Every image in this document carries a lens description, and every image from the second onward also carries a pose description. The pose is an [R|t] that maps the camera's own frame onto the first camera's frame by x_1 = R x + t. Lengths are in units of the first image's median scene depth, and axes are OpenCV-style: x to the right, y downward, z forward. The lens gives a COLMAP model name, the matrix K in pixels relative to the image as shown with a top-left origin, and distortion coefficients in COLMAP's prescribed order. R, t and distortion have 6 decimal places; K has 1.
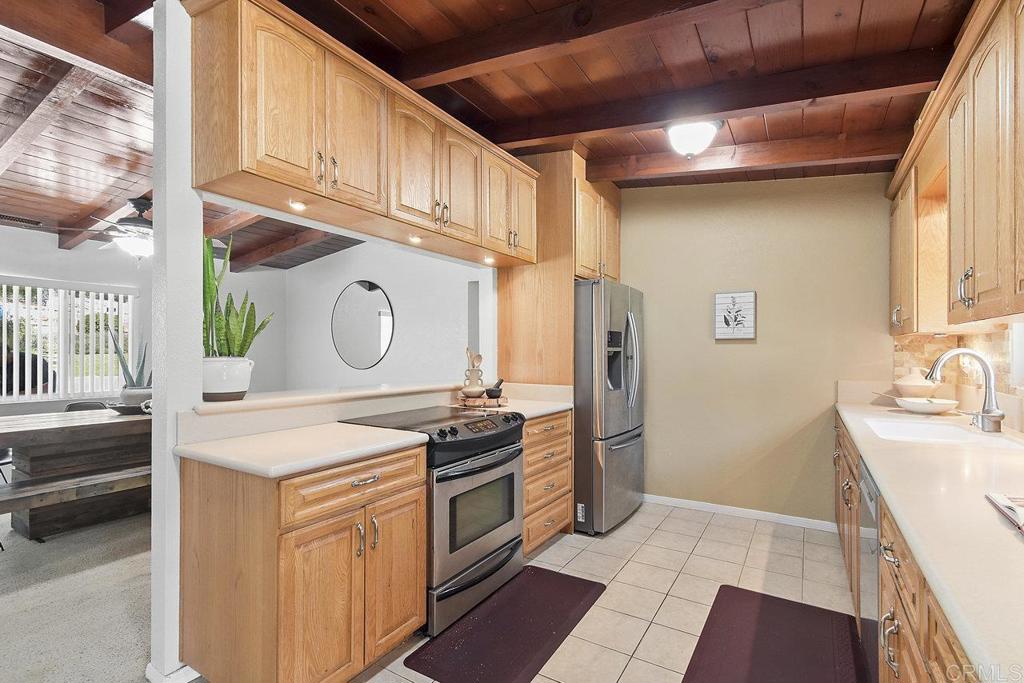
lens RADIAL K [[465.9, 0, 505.1], [0, 465.9, 348.4], [0, 0, 1]] dist [0.000955, -0.000610]
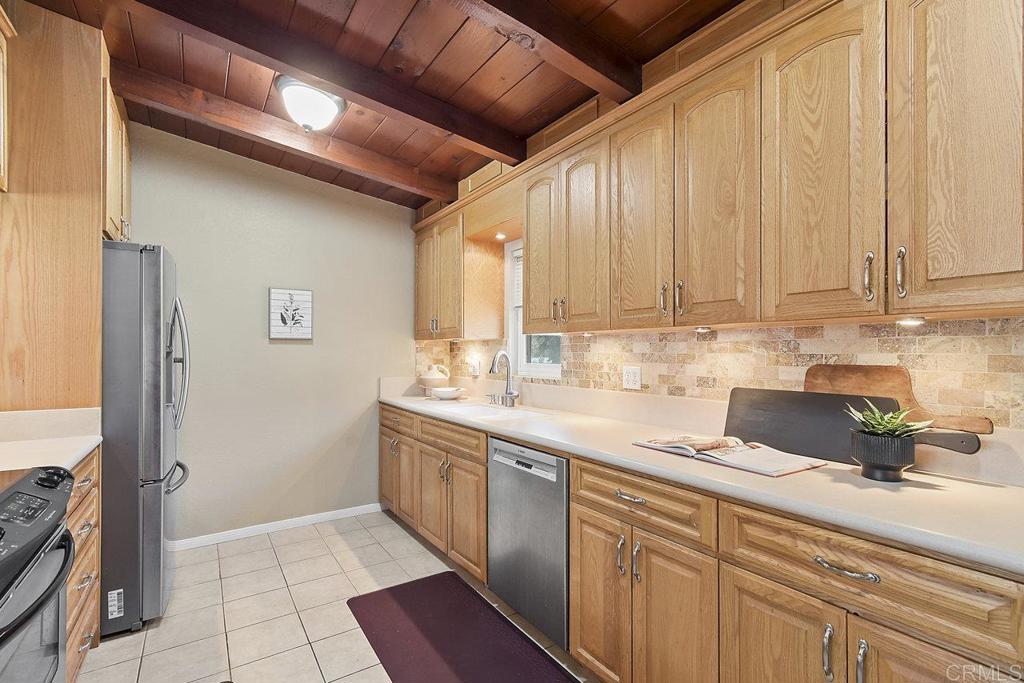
lens RADIAL K [[465.9, 0, 506.5], [0, 465.9, 349.7], [0, 0, 1]] dist [0.000955, -0.000610]
pose [[0.405888, 0.006404, 0.913901, -0.208143], [-0.009671, 0.999950, -0.002712, -0.000167], [-0.913872, -0.007738, 0.405929, 0.254571]]
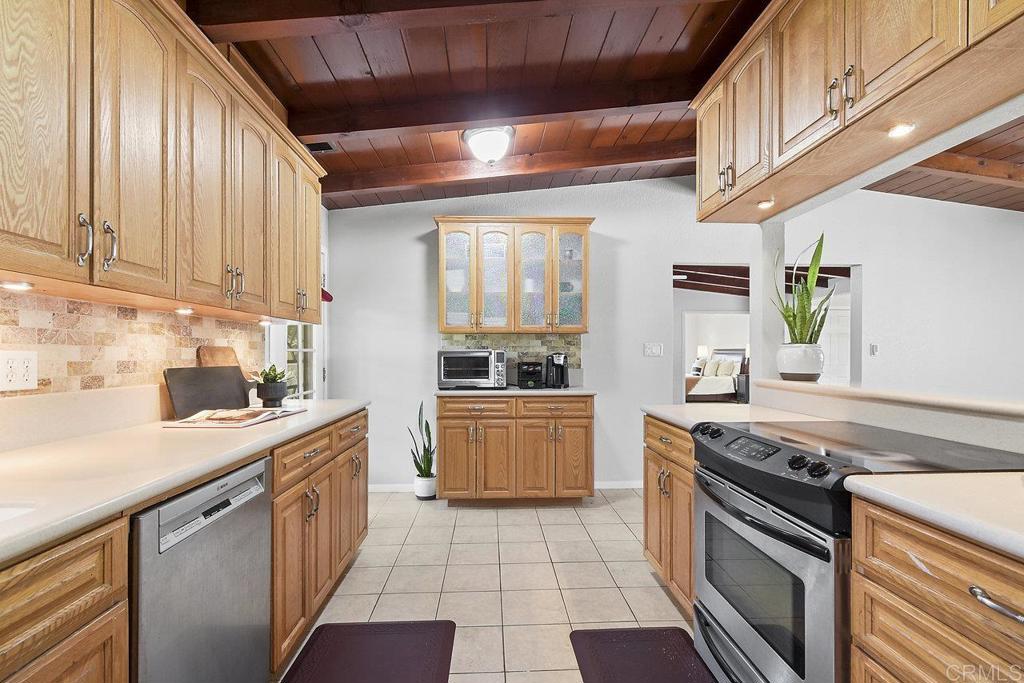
lens RADIAL K [[465.9, 0, 512.0], [0, 465.9, 350.7], [0, 0, 1]] dist [0.000955, -0.000610]
pose [[-0.815225, -0.003149, -0.579135, 0.682961], [0.006631, 0.999869, -0.014771, 0.044217], [0.579106, -0.015882, -0.815097, 1.260391]]
